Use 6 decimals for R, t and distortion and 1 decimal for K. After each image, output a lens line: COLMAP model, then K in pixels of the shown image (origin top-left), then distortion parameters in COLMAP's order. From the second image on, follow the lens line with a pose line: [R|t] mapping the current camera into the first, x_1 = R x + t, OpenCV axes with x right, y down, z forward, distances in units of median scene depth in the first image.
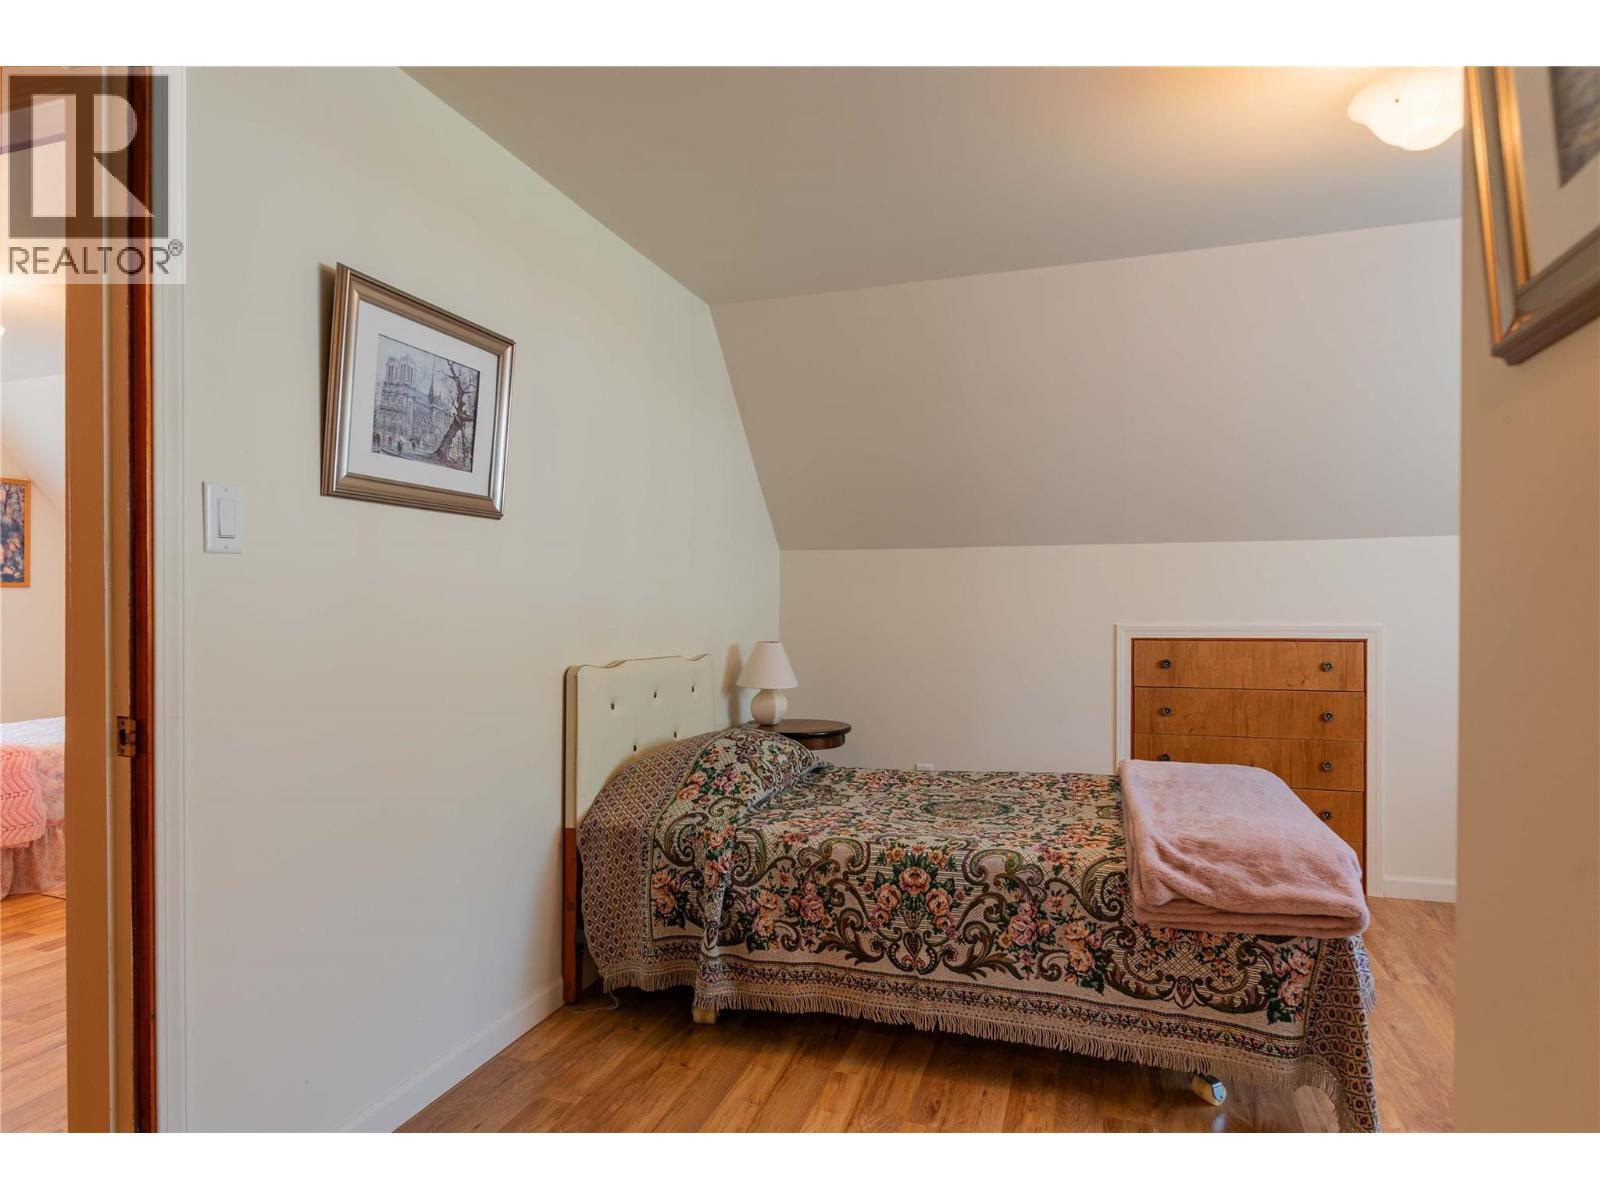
lens RADIAL K [[912.0, 0, 795.2], [0, 912.0, 603.4], [0, 0, 1]] dist [-0.005630, 0.001747]
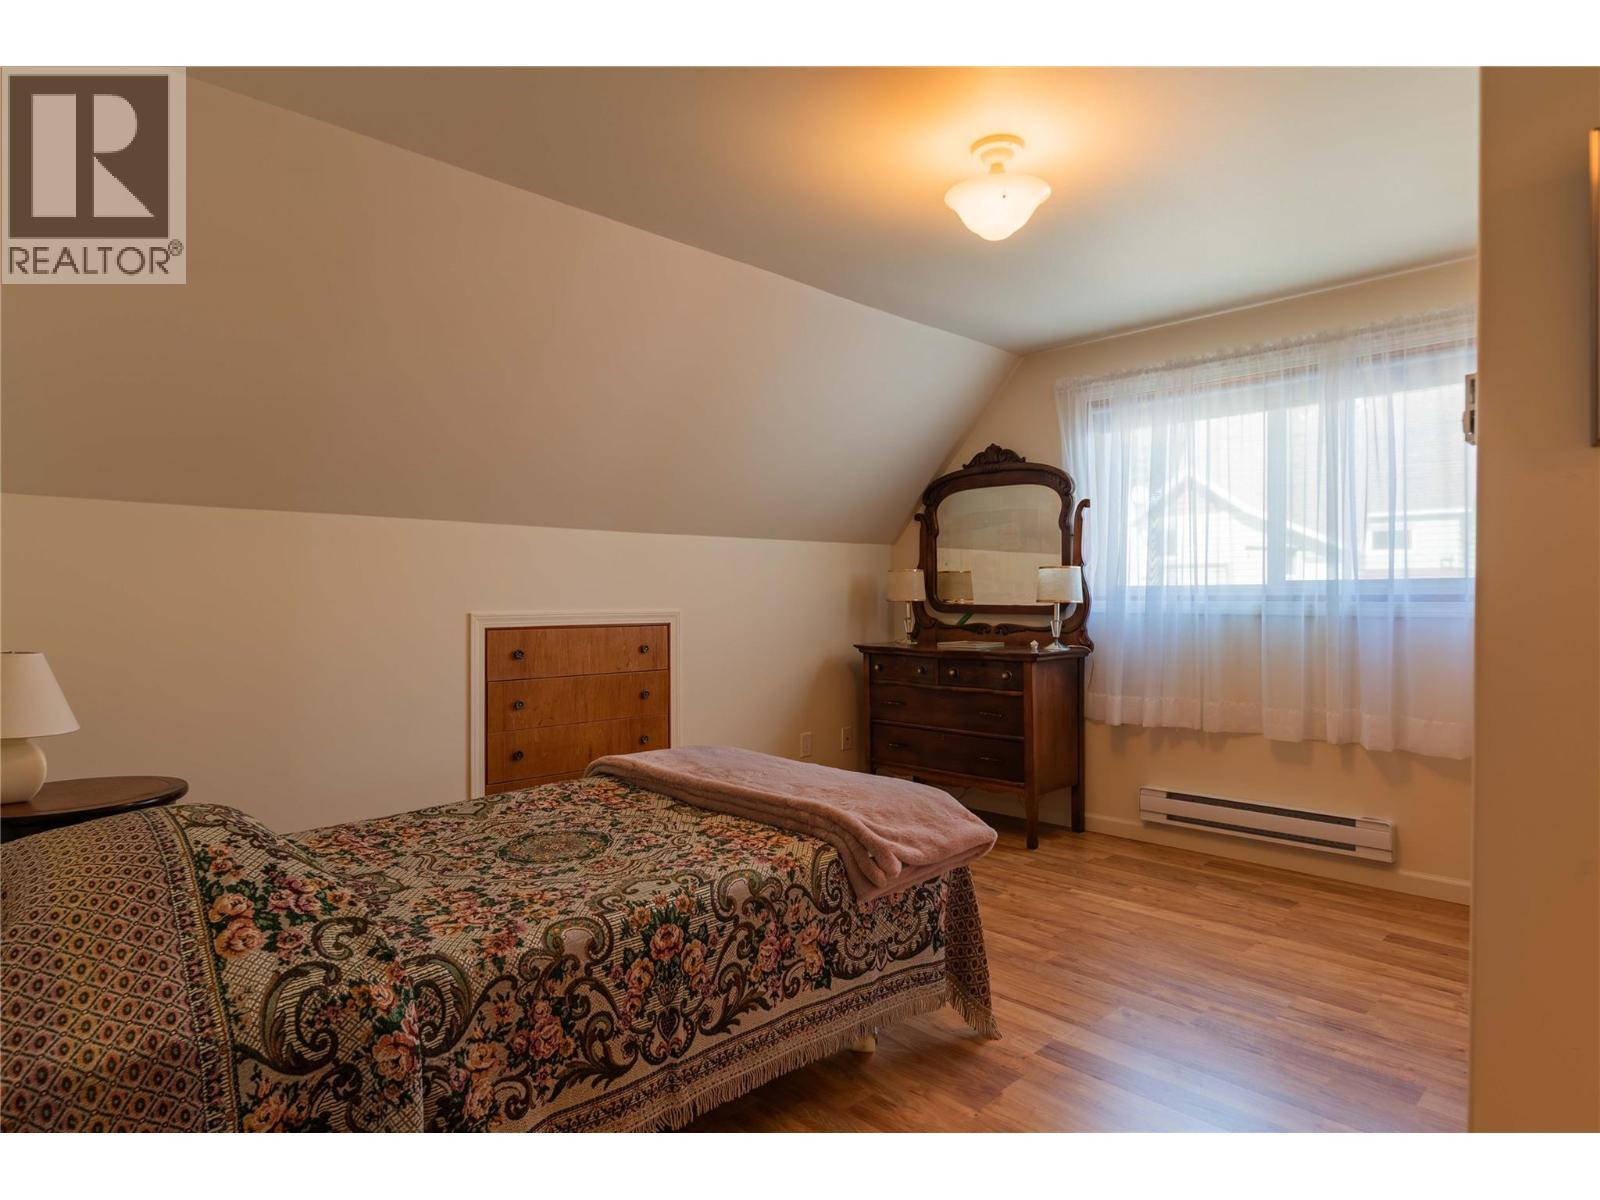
lens RADIAL K [[912.0, 0, 802.0], [0, 912.0, 598.1], [0, 0, 1]] dist [-0.005630, 0.001747]
pose [[0.449655, 0.003223, 0.893197, -0.510300], [-0.008186, 0.999966, 0.000512, 0.009693], [-0.893165, -0.007542, 0.449666, 0.548914]]
